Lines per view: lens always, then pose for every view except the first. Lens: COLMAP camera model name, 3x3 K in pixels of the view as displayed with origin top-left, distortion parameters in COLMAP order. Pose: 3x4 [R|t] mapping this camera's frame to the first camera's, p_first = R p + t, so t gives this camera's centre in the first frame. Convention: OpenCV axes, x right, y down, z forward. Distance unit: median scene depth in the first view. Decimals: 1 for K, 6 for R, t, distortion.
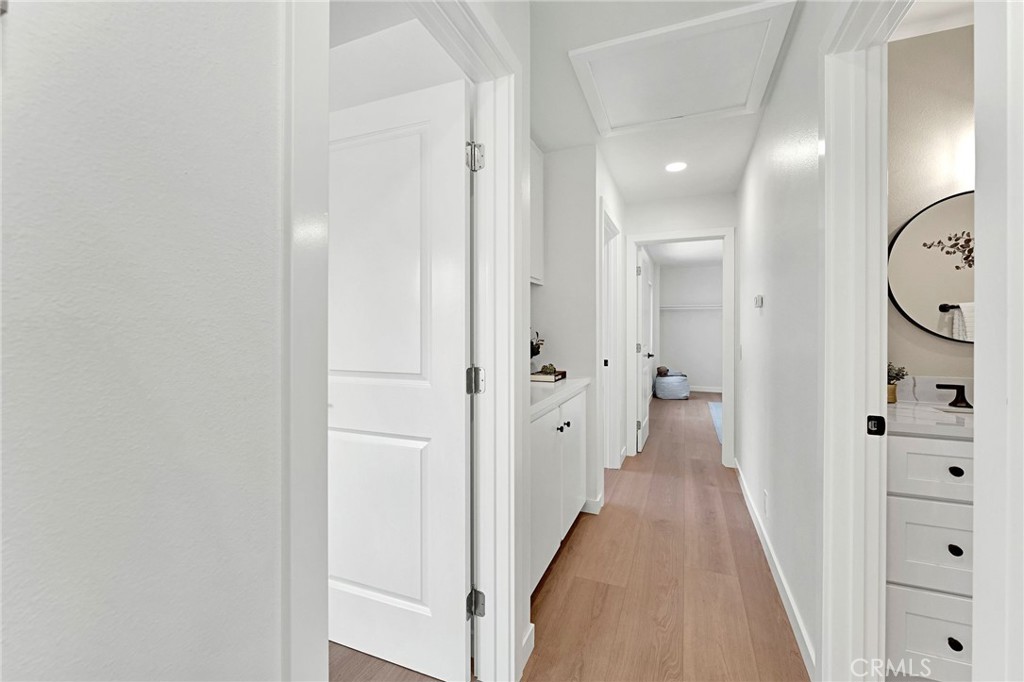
lens RADIAL K [[414.6, 0, 514.7], [0, 414.6, 332.6], [0, 0, 1]] dist [0.004030, 0.000807]
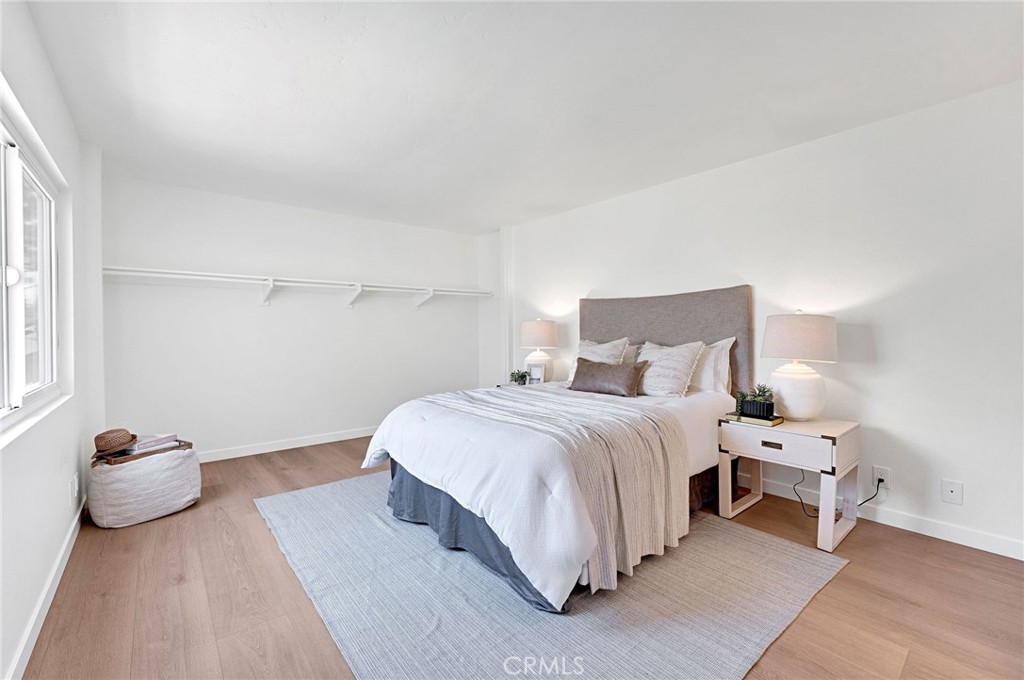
lens RADIAL K [[426.7, 0, 512.9], [0, 426.7, 335.9], [0, 0, 1]] dist [-0.003265, -0.000385]
pose [[0.456150, -0.009109, 0.889856, 0.188643], [0.008104, 0.999949, 0.006082, -0.001666], [-0.889866, 0.004437, 0.456201, 0.528869]]
